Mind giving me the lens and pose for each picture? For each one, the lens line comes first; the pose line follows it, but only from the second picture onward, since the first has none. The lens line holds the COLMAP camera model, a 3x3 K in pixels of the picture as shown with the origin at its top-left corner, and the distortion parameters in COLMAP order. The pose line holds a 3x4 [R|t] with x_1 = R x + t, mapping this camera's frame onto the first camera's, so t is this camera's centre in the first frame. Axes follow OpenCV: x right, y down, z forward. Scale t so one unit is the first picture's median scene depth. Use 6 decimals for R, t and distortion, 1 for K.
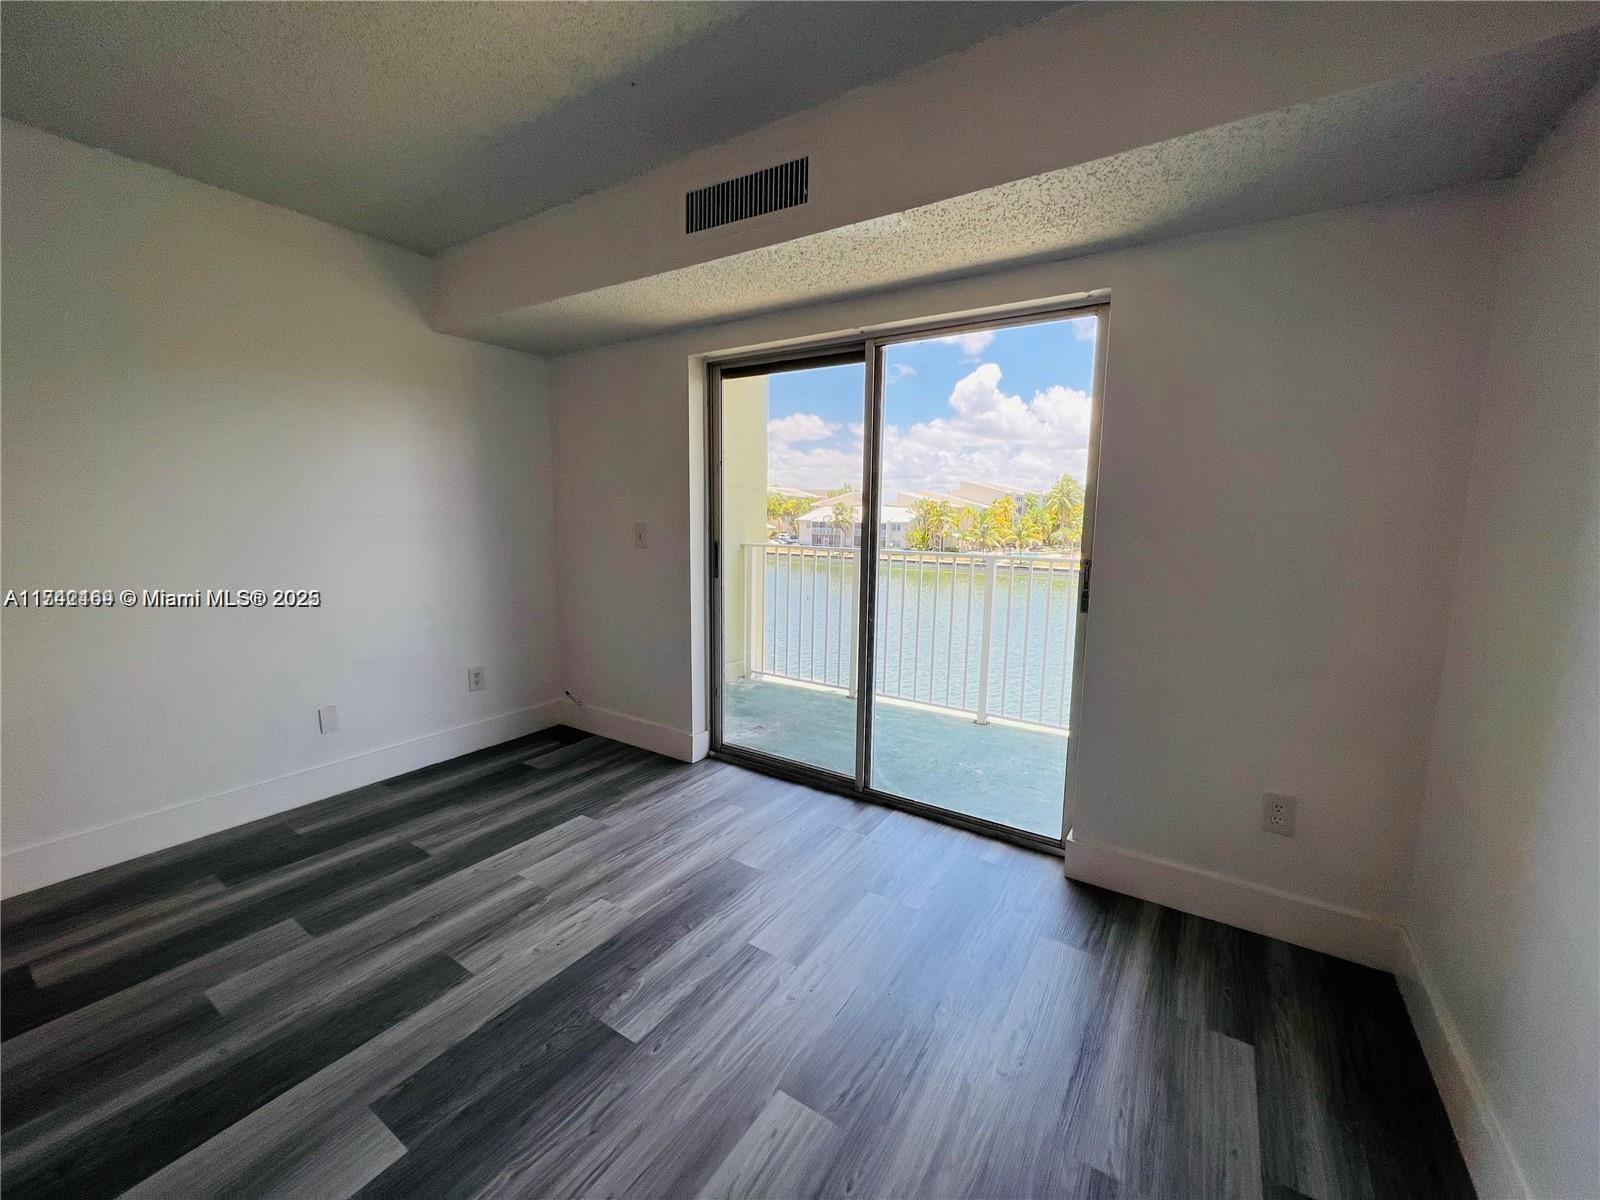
lens RADIAL K [[641.8, 0, 799.7], [0, 641.8, 595.3], [0, 0, 1]] dist [-0.000366, -0.000565]
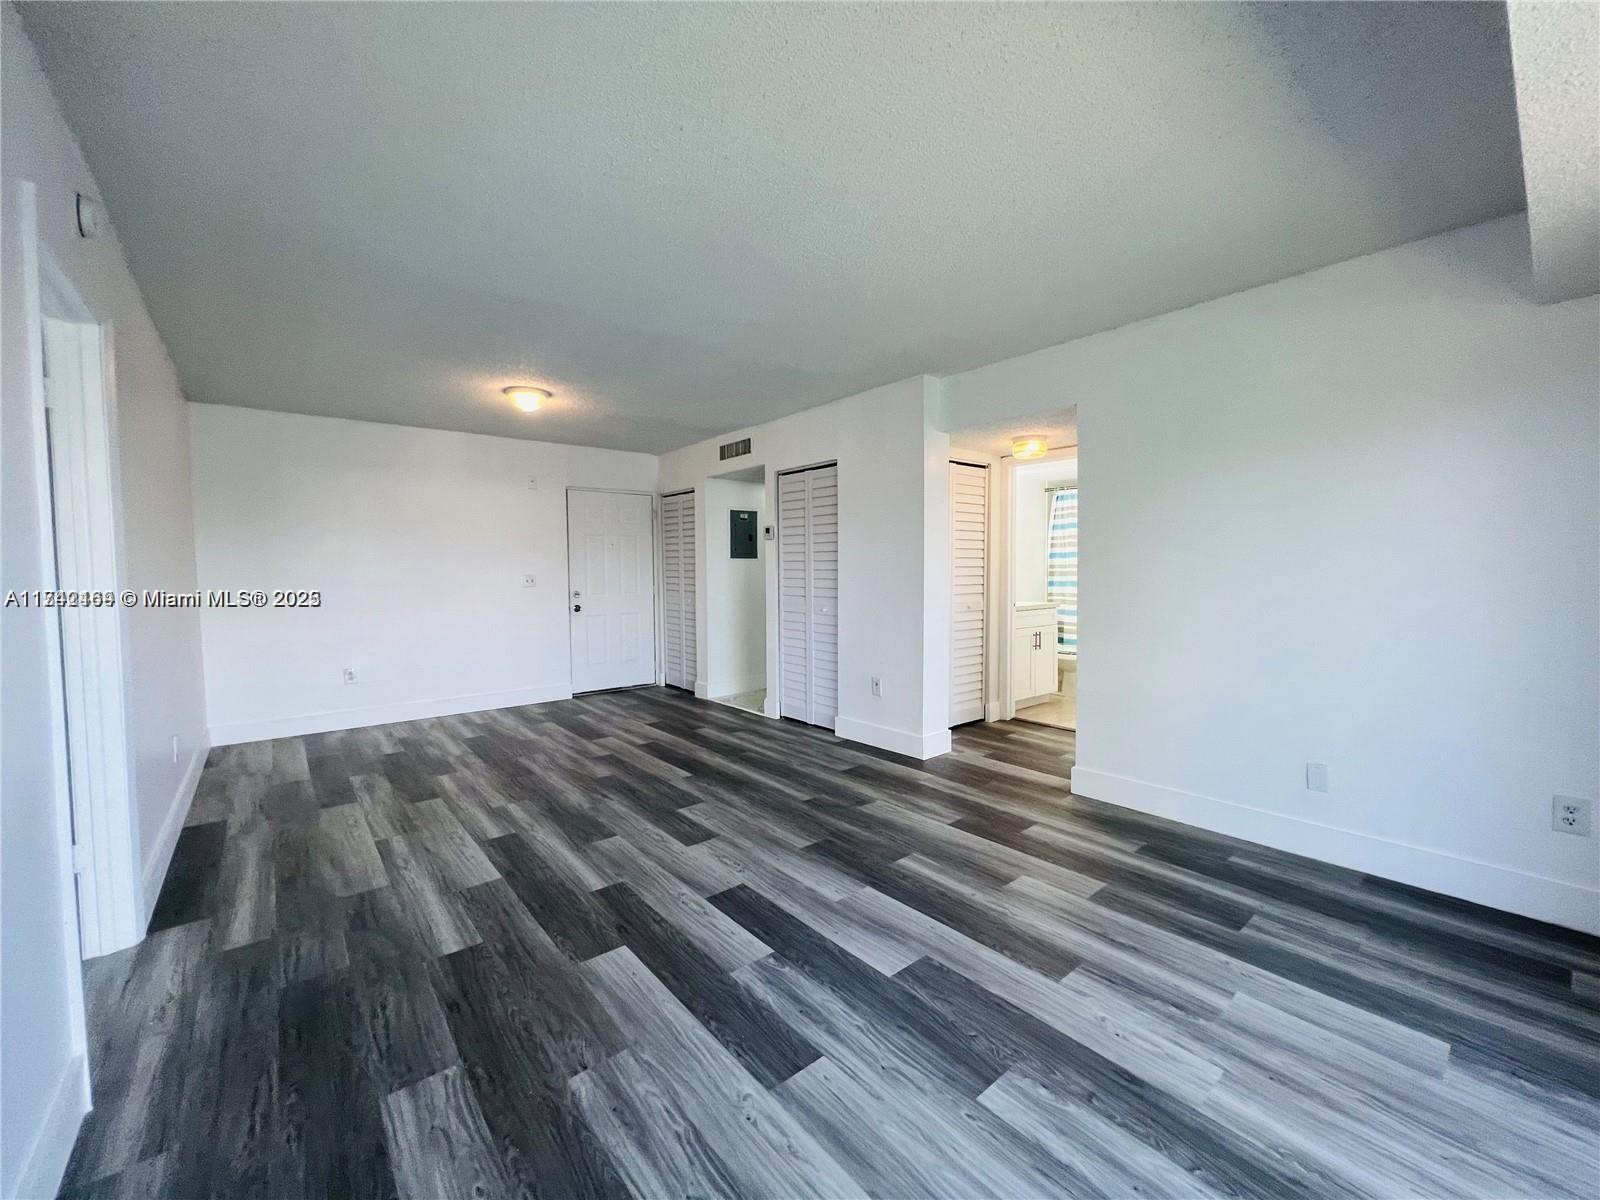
lens RADIAL K [[641.8, 0, 799.7], [0, 641.8, 595.3], [0, 0, 1]] dist [-0.000366, -0.000565]
pose [[-0.294271, 0.030700, -0.955229, 0.523118], [-0.119164, 0.990506, 0.068543, -0.064253], [0.948264, 0.134000, -0.287819, 0.667676]]
